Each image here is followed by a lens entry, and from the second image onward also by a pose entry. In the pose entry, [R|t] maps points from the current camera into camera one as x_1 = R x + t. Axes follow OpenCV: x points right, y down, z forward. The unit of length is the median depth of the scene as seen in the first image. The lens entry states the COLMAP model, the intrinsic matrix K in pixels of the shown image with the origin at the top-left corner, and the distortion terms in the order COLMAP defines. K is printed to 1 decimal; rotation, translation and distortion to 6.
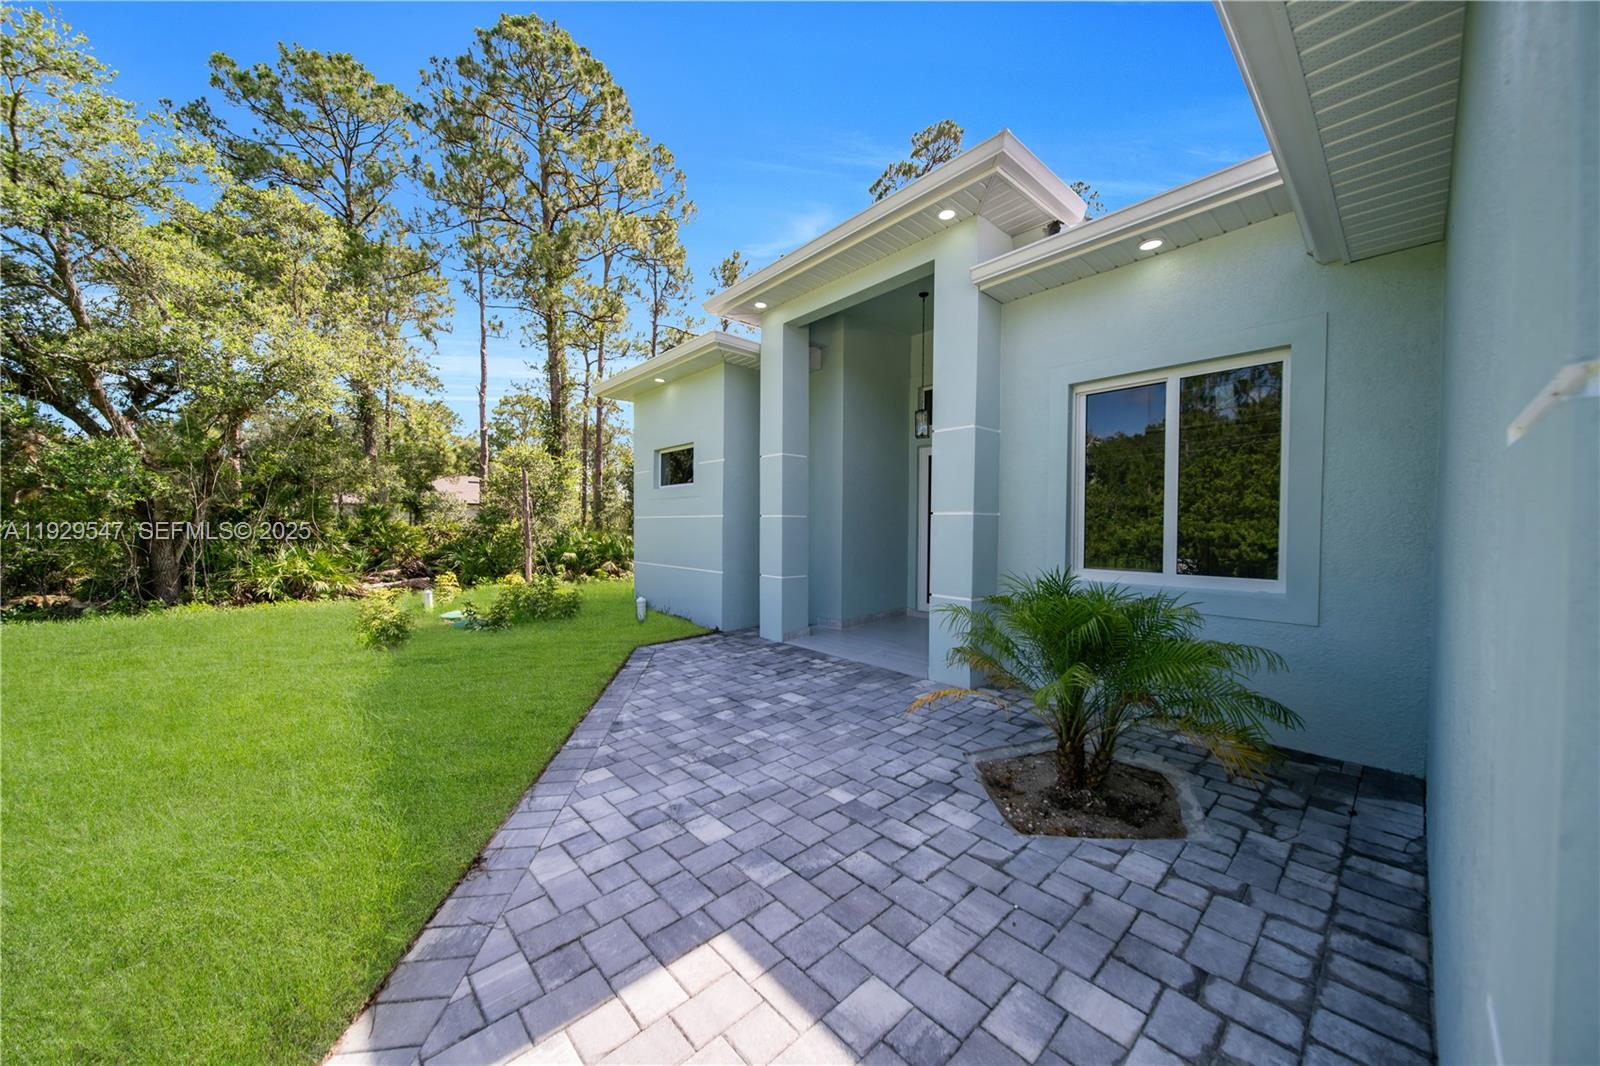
lens RADIAL K [[553.0, 0, 795.3], [0, 553.0, 524.7], [0, 0, 1]] dist [-0.001131, -0.000701]
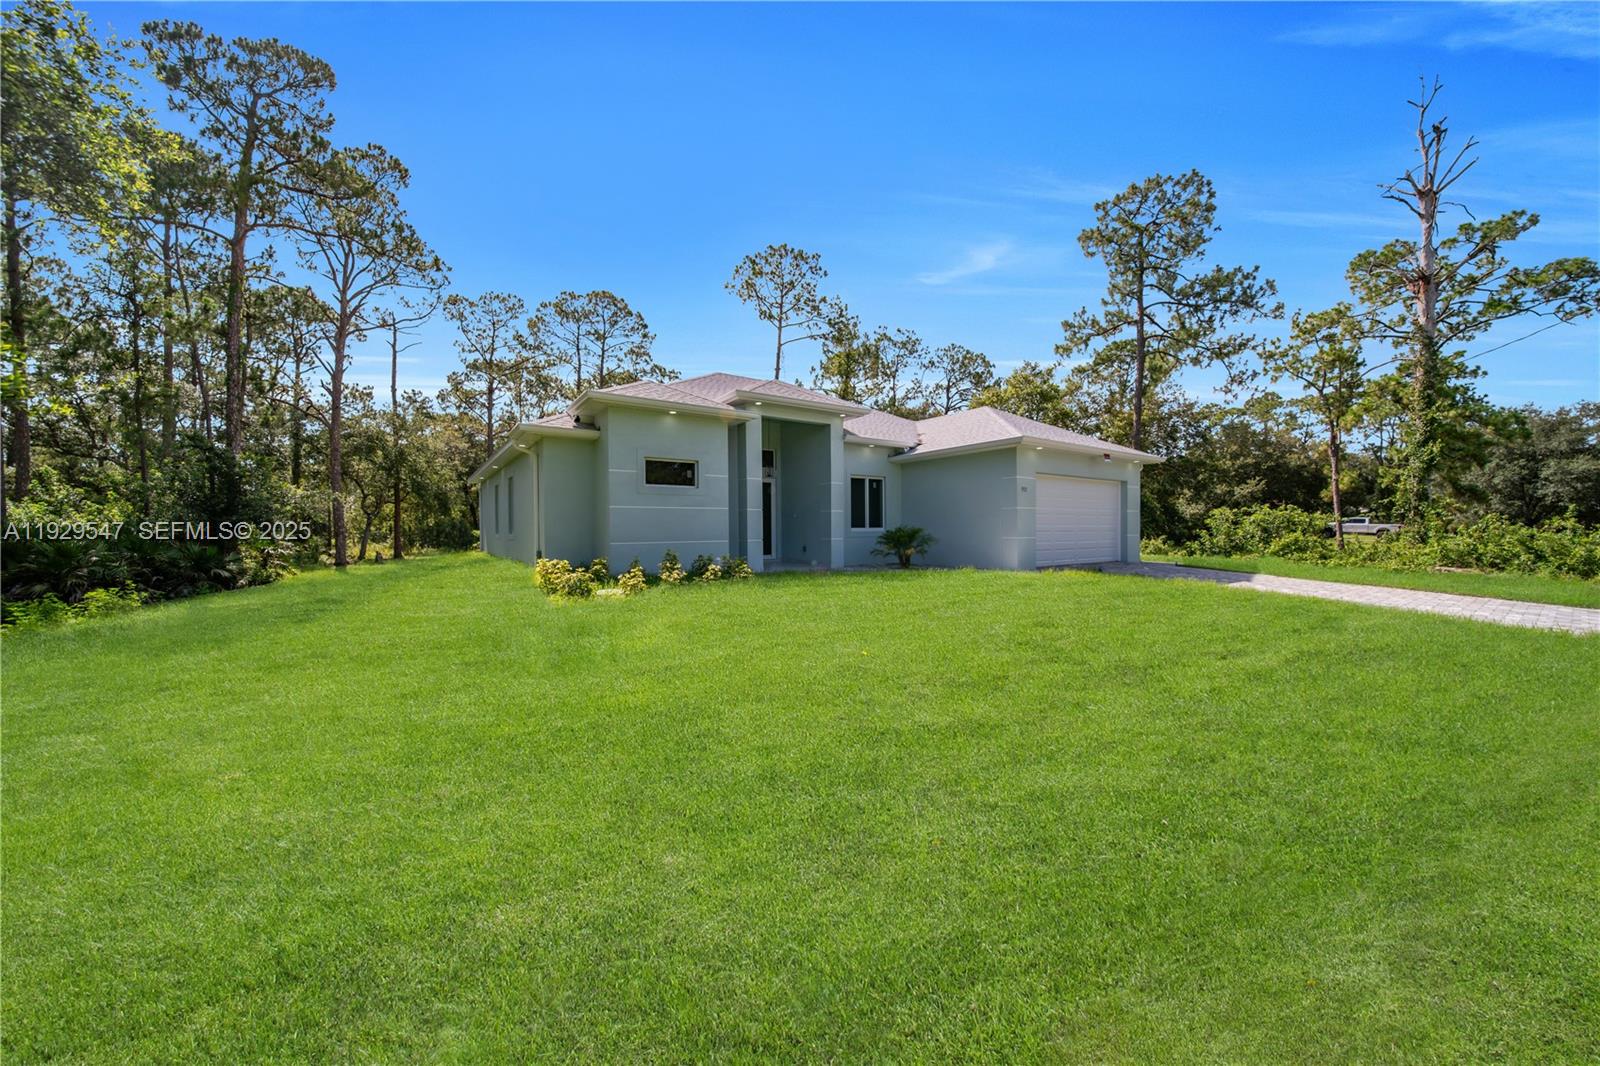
lens RADIAL K [[553.0, 0, 799.5], [0, 553.0, 532.9], [0, 0, 1]] dist [-0.001131, -0.000701]
pose [[0.103269, -0.014674, 0.994545, -0.623015], [0.008122, 0.999870, 0.013909, 0.014277], [-0.994620, 0.006641, 0.103375, 0.197357]]
